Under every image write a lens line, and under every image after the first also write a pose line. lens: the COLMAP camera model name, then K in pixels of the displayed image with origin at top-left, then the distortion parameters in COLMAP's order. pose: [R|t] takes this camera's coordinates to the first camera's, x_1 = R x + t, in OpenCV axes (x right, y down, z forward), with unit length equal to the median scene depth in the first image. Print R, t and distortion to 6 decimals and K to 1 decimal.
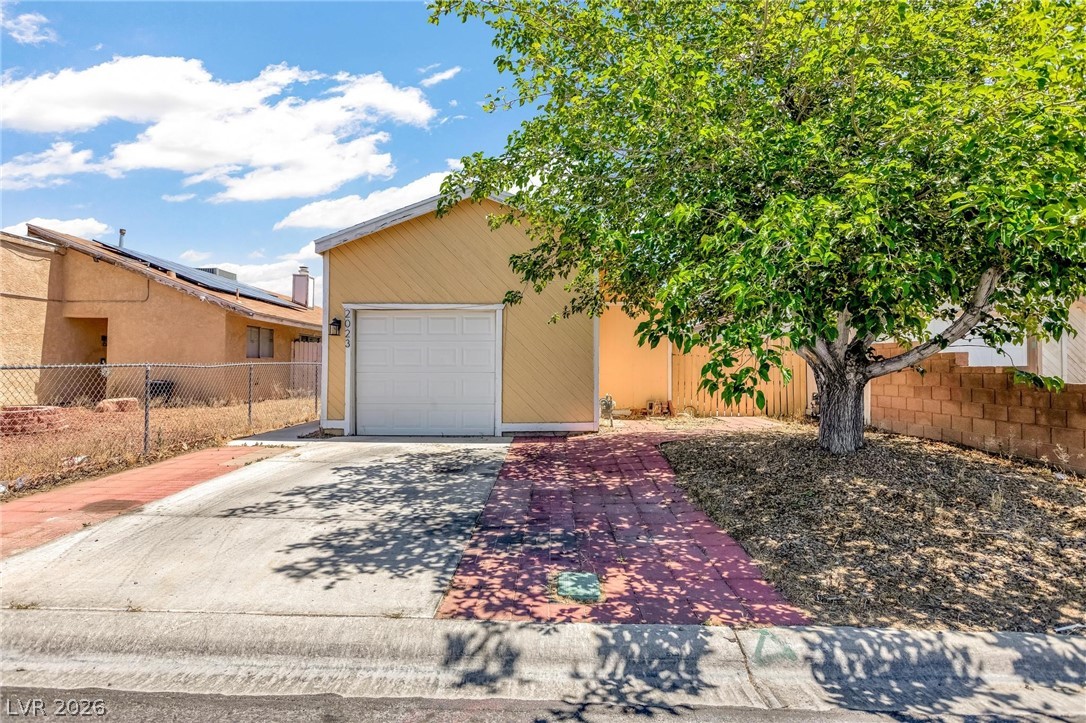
lens RADIAL K [[552.8, 0, 511.2], [0, 552.8, 357.1], [0, 0, 1]] dist [-0.011346, -0.000631]
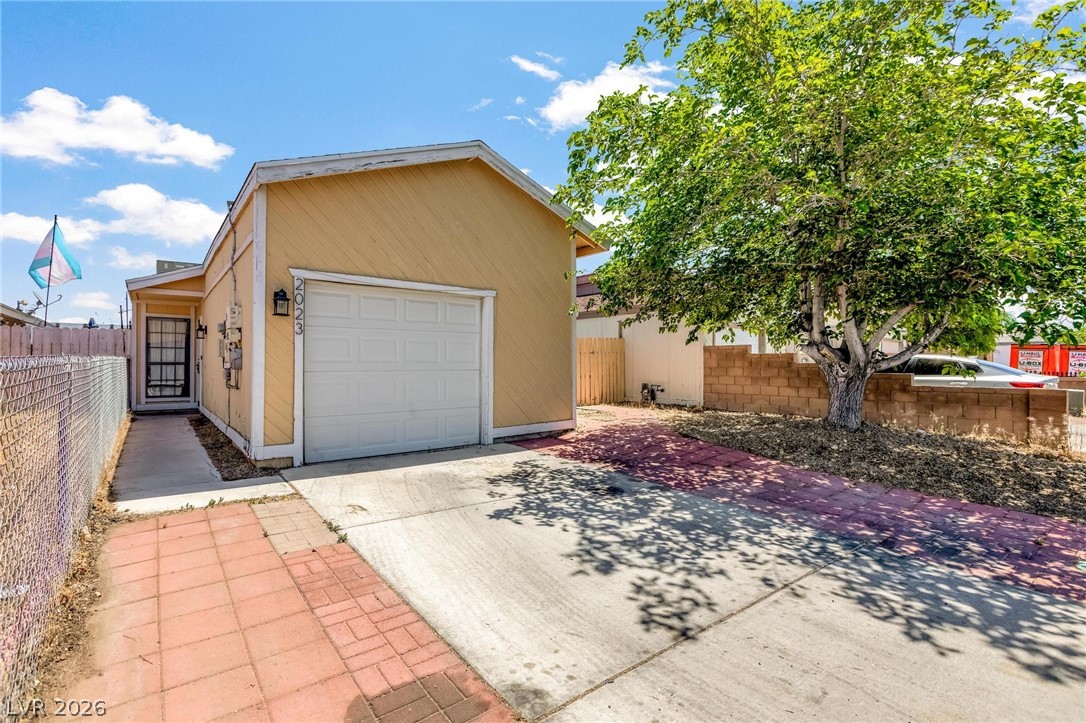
lens RADIAL K [[505.7, 0, 543.7], [0, 505.7, 358.9], [0, 0, 1]] dist [-0.010645, 0.000484]
pose [[0.776179, 0.004048, 0.630500, -1.060472], [-0.009507, 0.999941, 0.005284, 0.014725], [-0.630441, -0.010096, 0.776172, 0.788464]]
